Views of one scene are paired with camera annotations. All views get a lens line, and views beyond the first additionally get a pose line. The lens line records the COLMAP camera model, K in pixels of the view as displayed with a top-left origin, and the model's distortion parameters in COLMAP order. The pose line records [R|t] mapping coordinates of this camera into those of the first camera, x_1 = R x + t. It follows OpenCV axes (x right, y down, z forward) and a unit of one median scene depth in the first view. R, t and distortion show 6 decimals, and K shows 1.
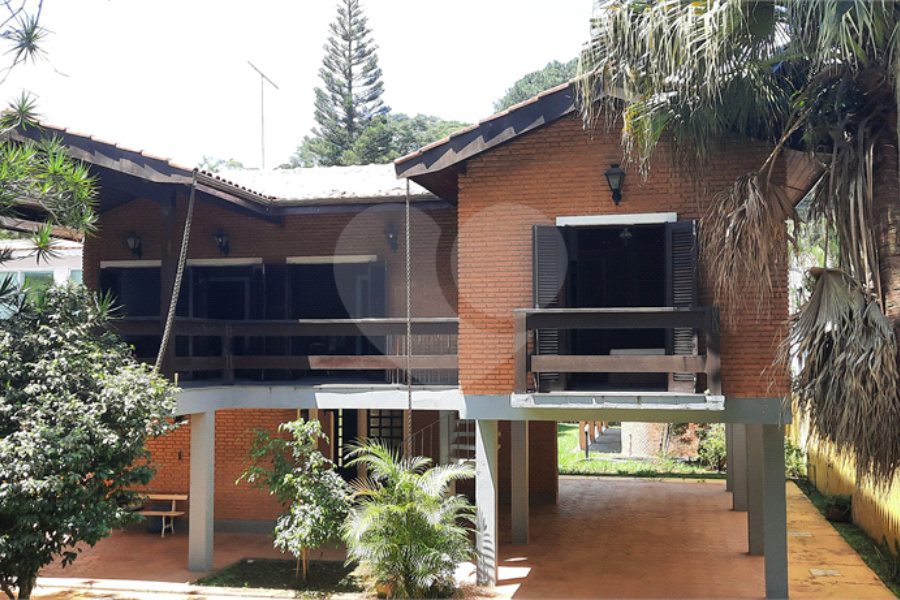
lens RADIAL K [[966.7, 0, 450.0], [0, 966.7, 300.0], [0, 0, 1]] dist [0.090304, 0.005559]
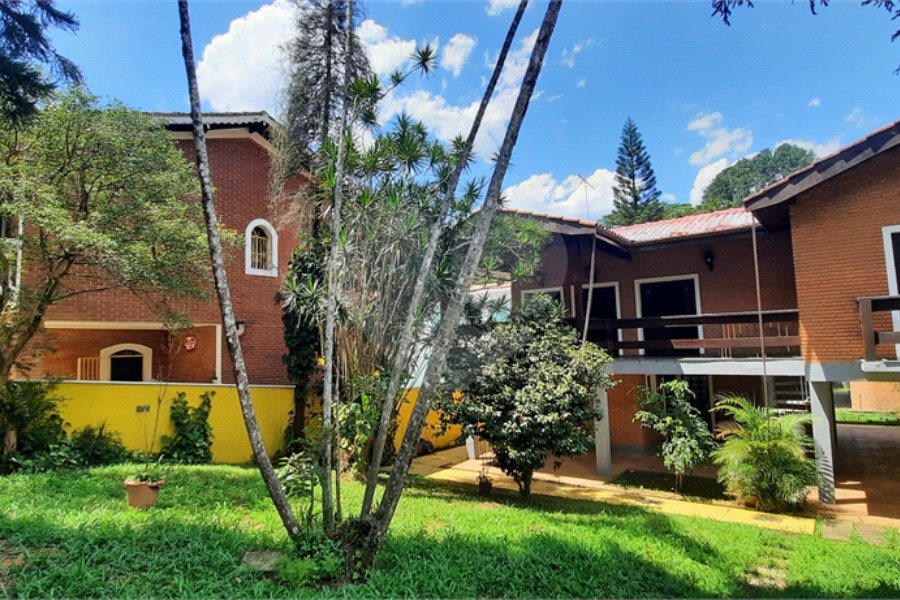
lens RADIAL K [[547.5, 0, 450.0], [0, 547.5, 300.0], [0, 0, 1]] dist [-0.004758, -0.002204]
pose [[0.918114, -0.058378, -0.391994, -0.133164], [0.045686, 0.998088, -0.041635, 0.016825], [0.393675, 0.020317, 0.919025, 0.079086]]
